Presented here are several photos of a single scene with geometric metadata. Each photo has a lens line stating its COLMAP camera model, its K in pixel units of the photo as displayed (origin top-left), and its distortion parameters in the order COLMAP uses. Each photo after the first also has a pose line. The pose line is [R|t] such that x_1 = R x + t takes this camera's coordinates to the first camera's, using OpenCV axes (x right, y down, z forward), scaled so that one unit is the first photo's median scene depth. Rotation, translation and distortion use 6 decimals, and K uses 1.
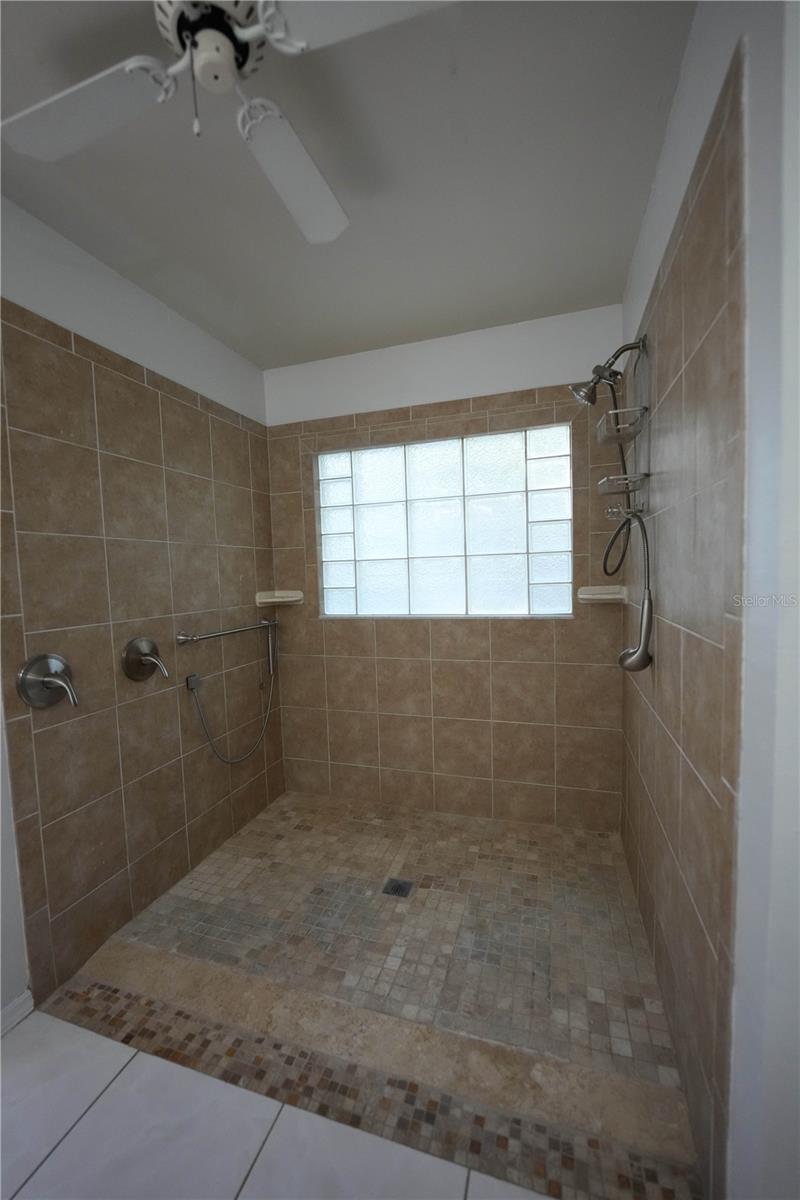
lens RADIAL K [[490.0, 0, 393.7], [0, 490.0, 603.5], [0, 0, 1]] dist [-0.004691, -0.000833]
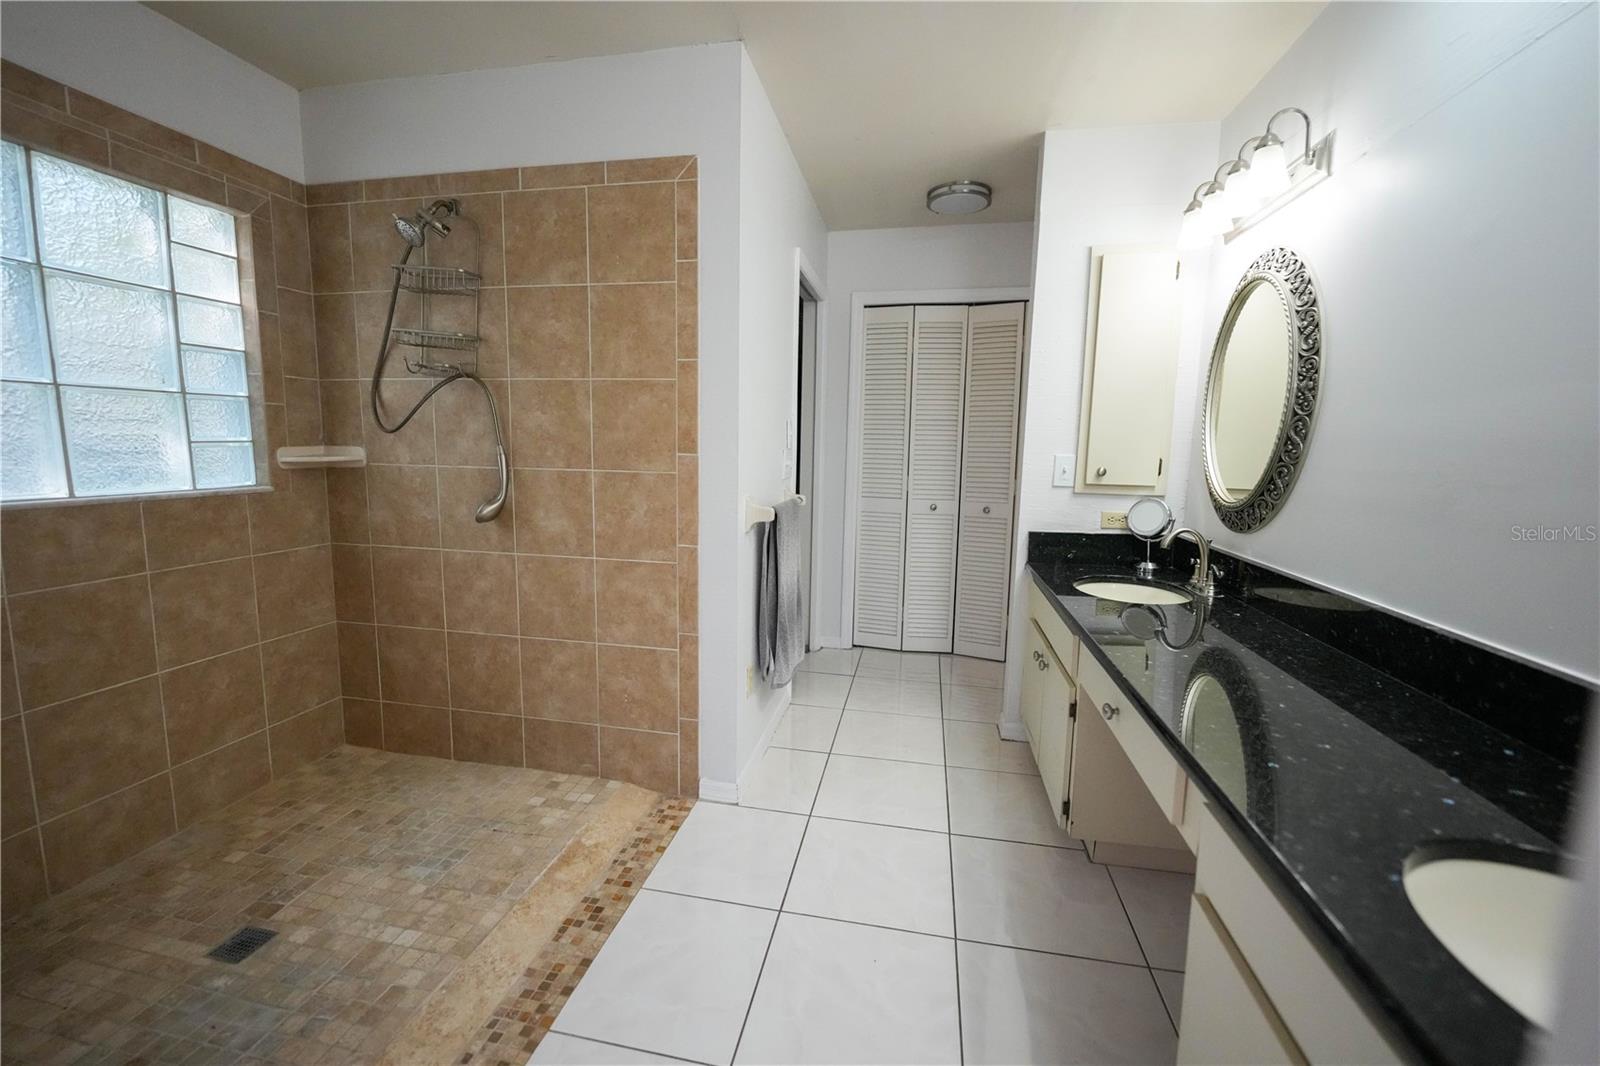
lens RADIAL K [[653.4, 0, 794.7], [0, 653.4, 527.1], [0, 0, 1]] dist [-0.004691, -0.000833]
pose [[-0.119186, -0.096695, 0.988152, -0.962842], [0.053965, 0.993144, 0.103692, 0.035911], [-0.991404, 0.065684, -0.113151, 0.465451]]
